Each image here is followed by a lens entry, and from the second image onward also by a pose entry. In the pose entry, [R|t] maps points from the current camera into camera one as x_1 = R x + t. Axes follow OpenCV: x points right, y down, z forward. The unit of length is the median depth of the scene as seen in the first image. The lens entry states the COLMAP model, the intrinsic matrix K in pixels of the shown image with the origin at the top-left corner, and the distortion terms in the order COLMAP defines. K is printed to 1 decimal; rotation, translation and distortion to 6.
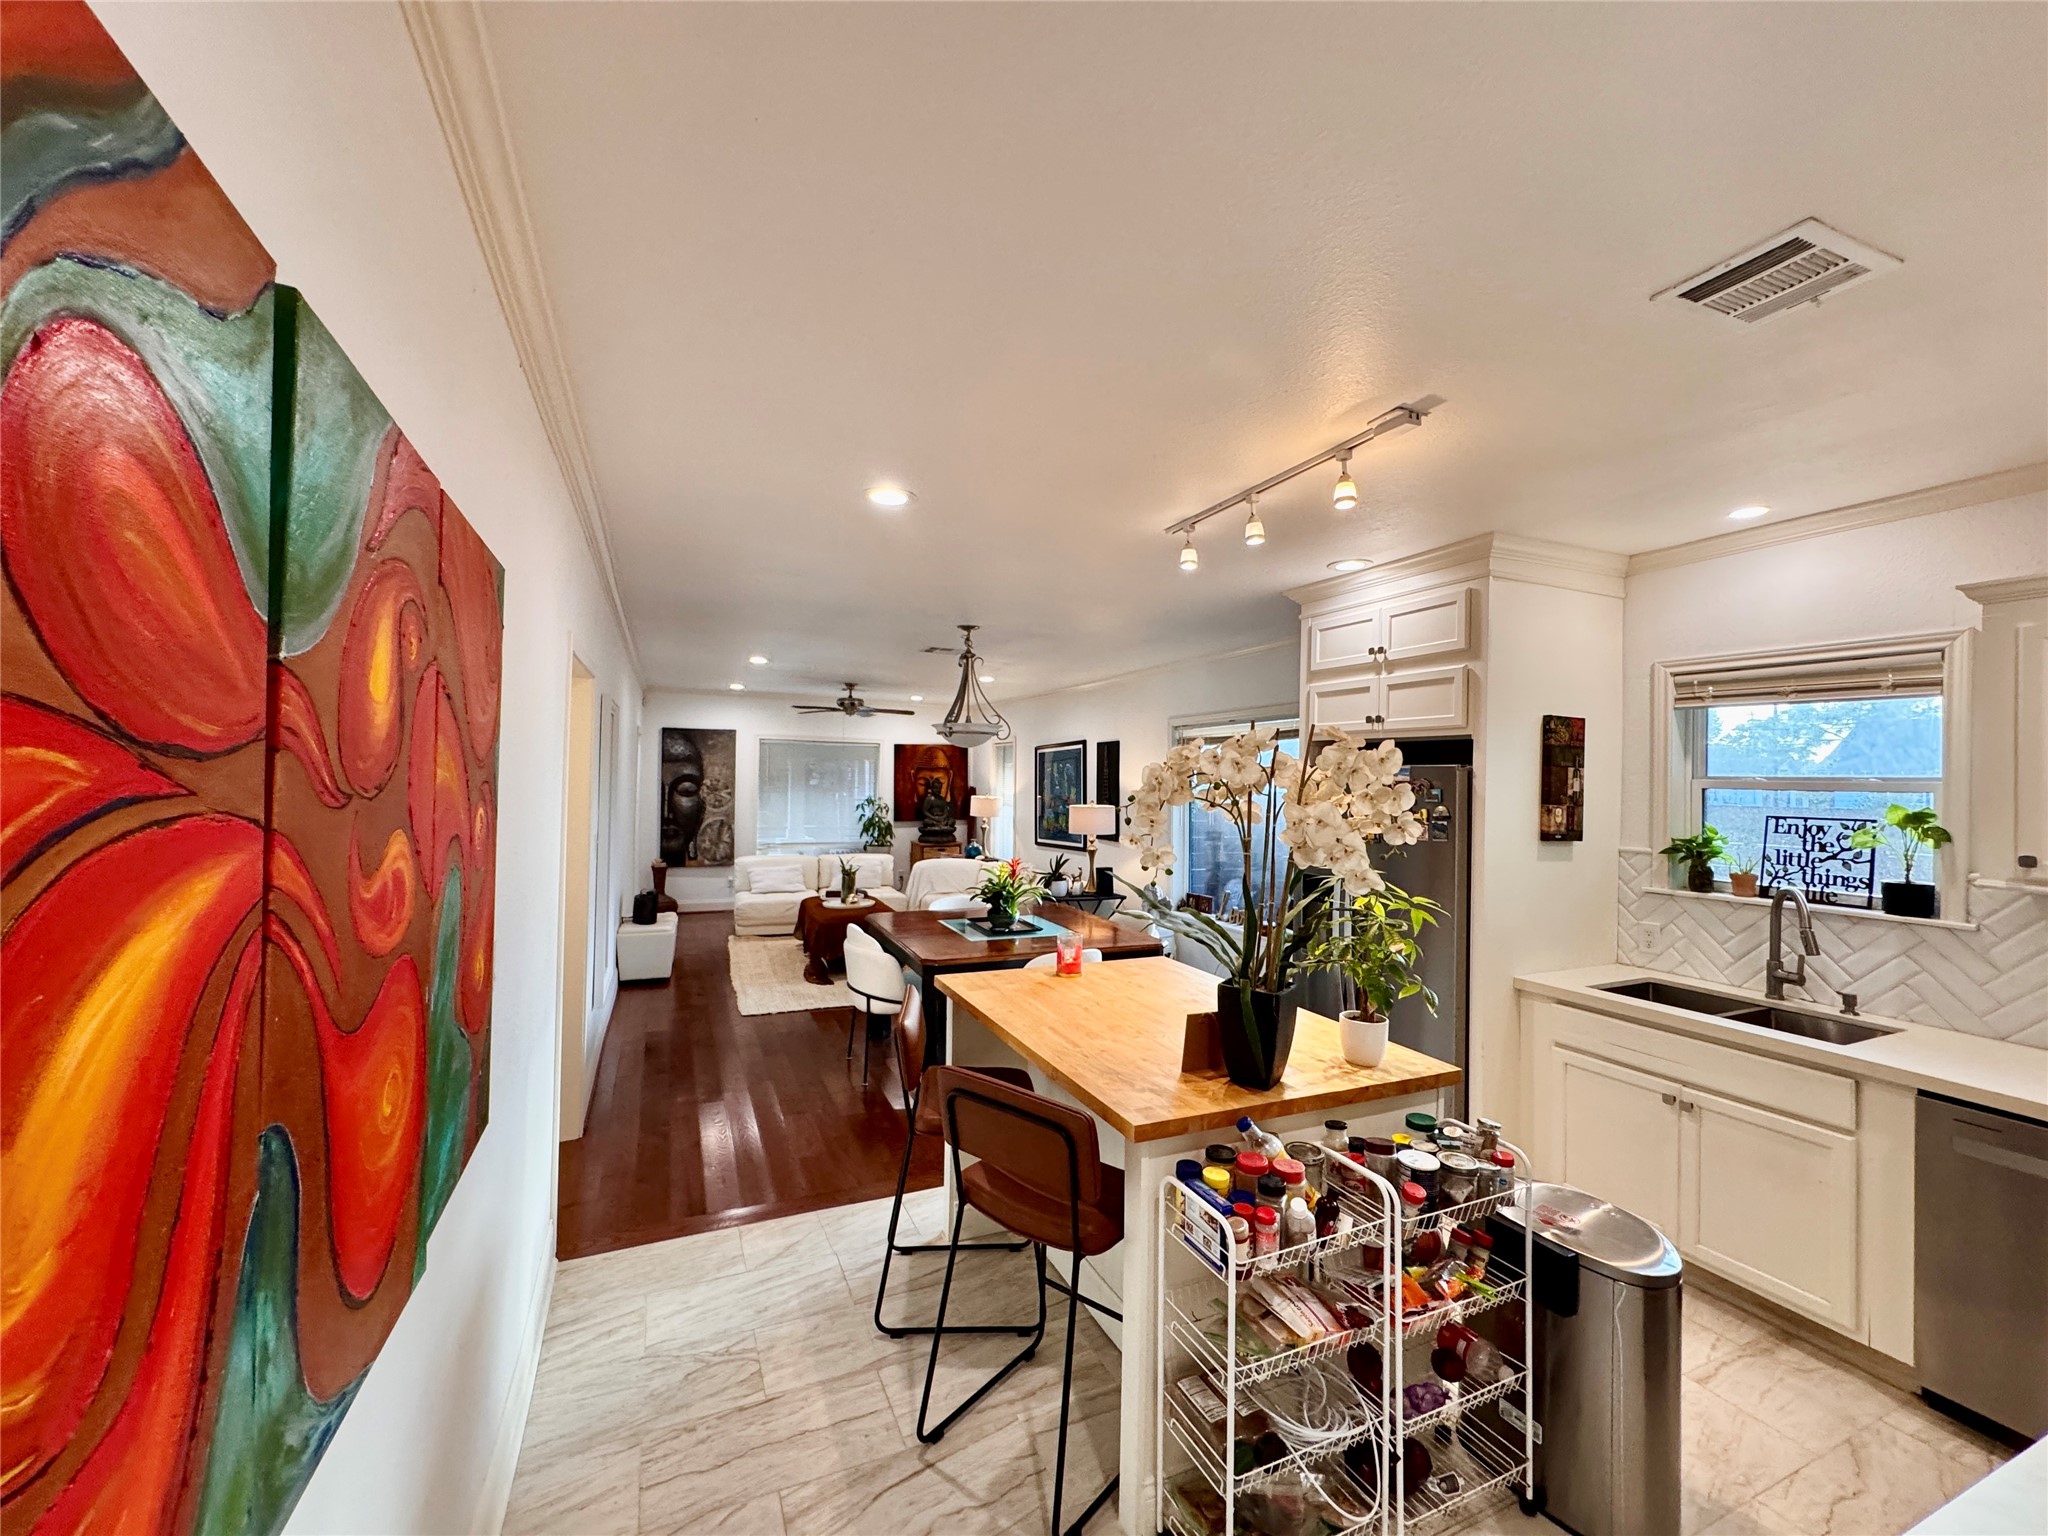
lens RADIAL K [[824.2, 0, 1021.6], [0, 824.2, 770.9], [0, 0, 1]] dist [-0.004409, 0.000107]
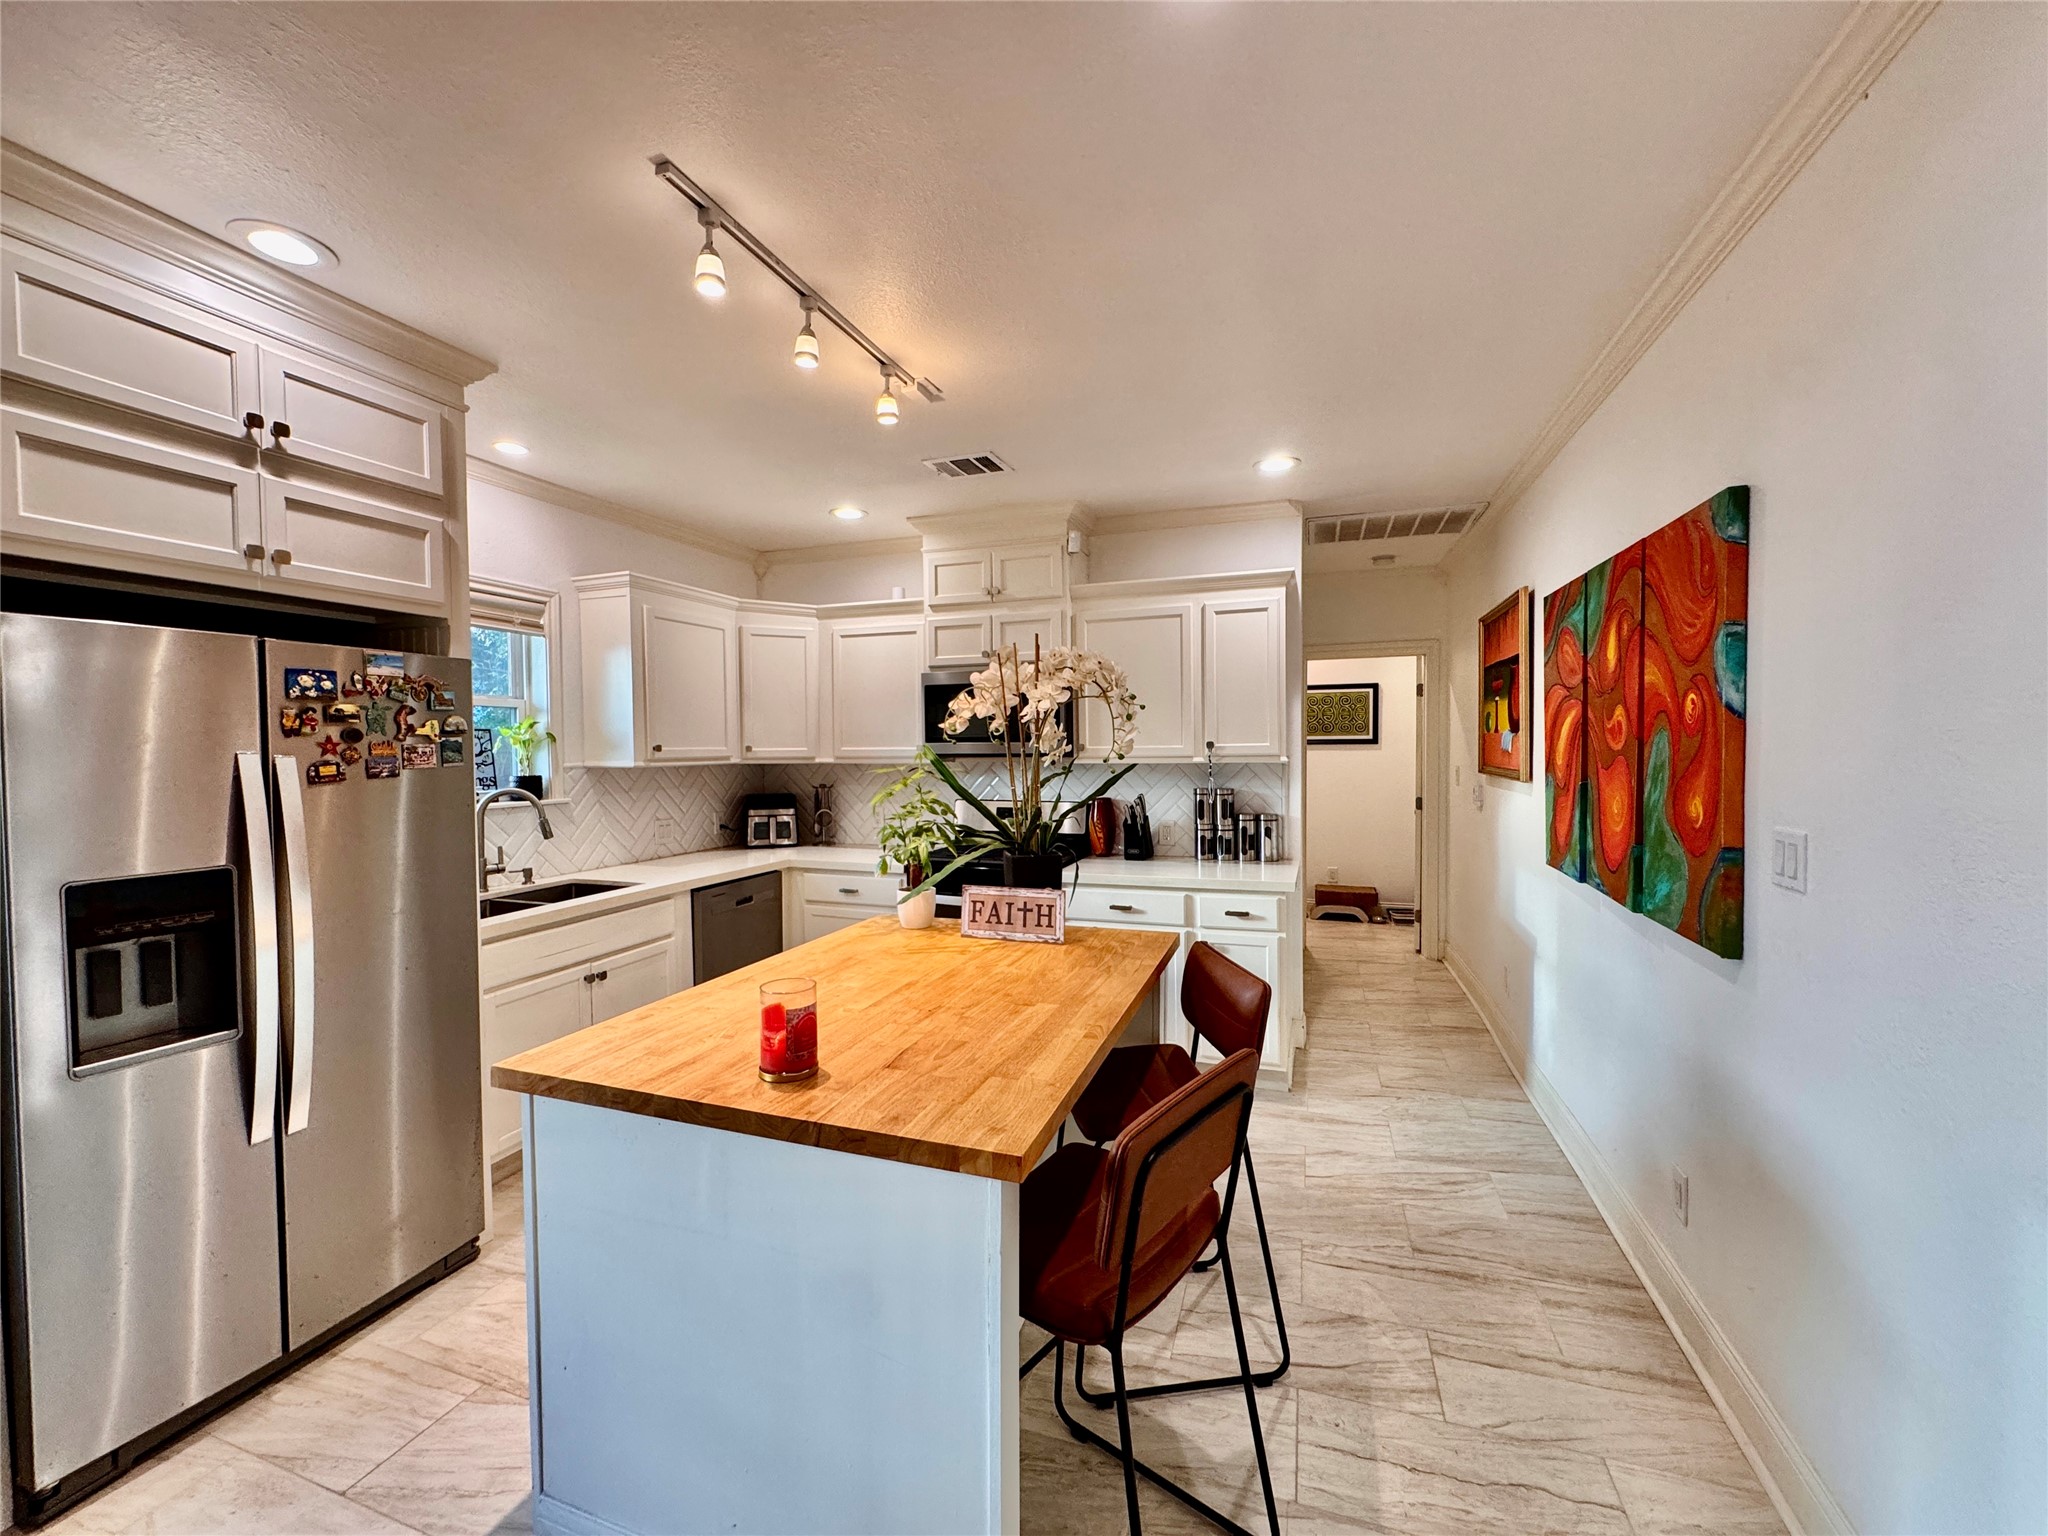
lens RADIAL K [[824.2, 0, 1018.3], [0, 824.2, 773.9], [0, 0, 1]] dist [-0.004409, 0.000107]
pose [[-0.725887, -0.037559, 0.686788, -0.396976], [-0.012149, 0.999052, 0.041795, 0.069178], [-0.687707, 0.021995, -0.725655, 1.425035]]
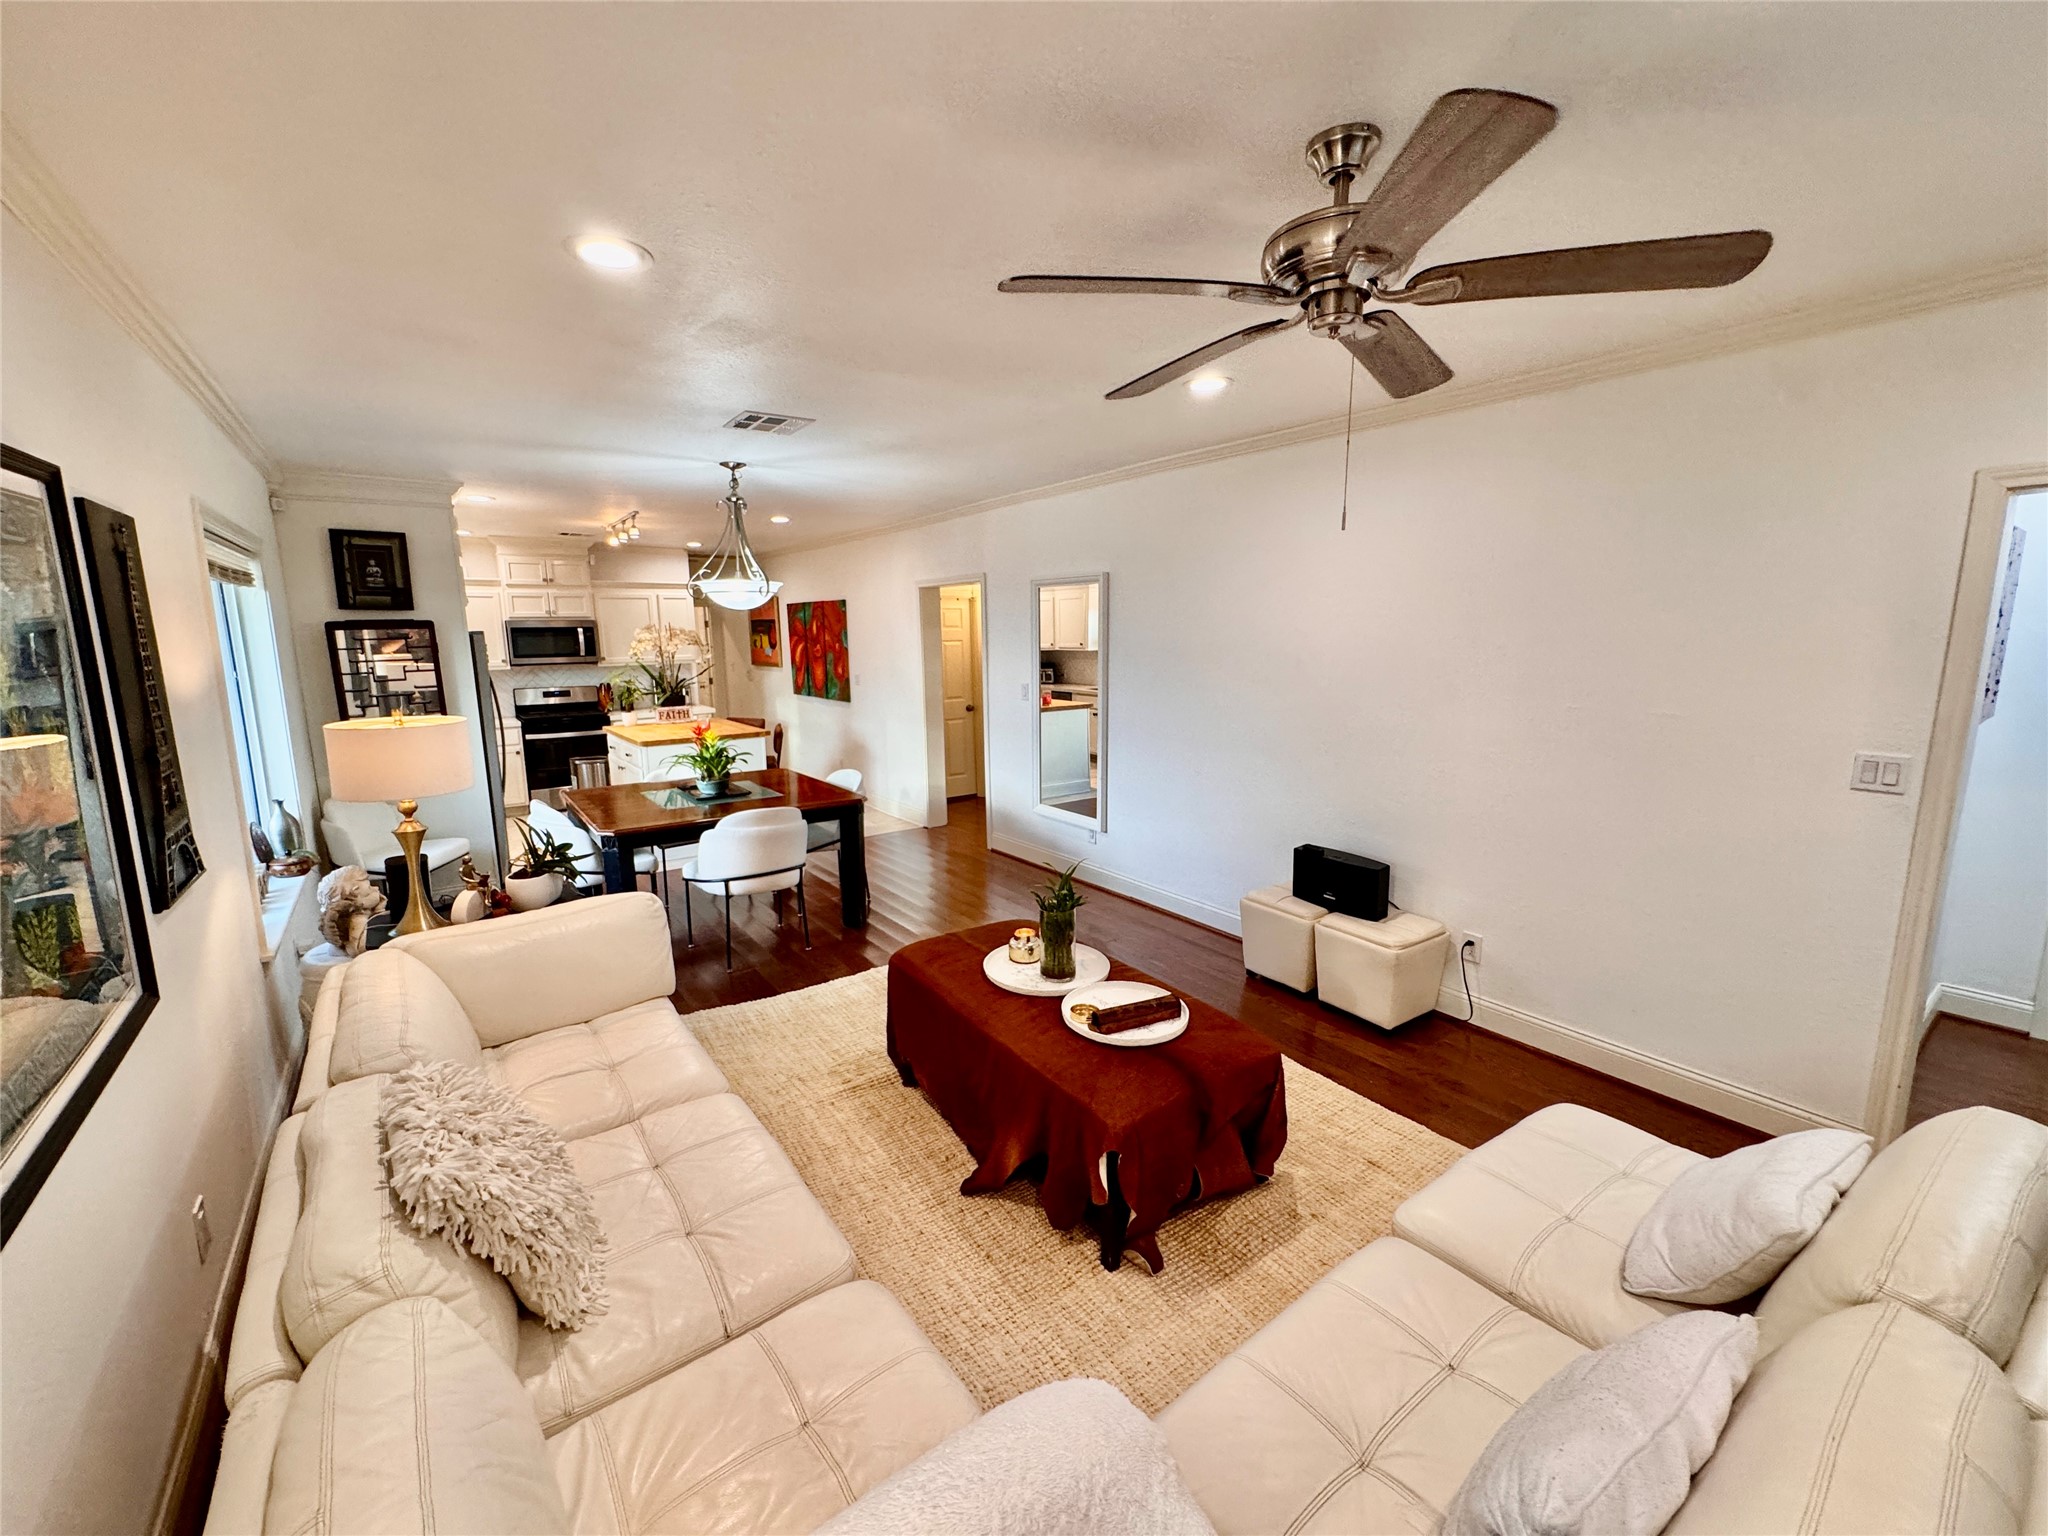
lens RADIAL K [[824.2, 0, 1020.4], [0, 824.2, 766.3], [0, 0, 1]] dist [-0.004409, 0.000107]
pose [[-0.976994, 0.028013, -0.211421, -0.340273], [-0.003643, 0.988999, 0.147875, 0.024013], [0.213237, 0.145243, -0.966144, 3.429676]]
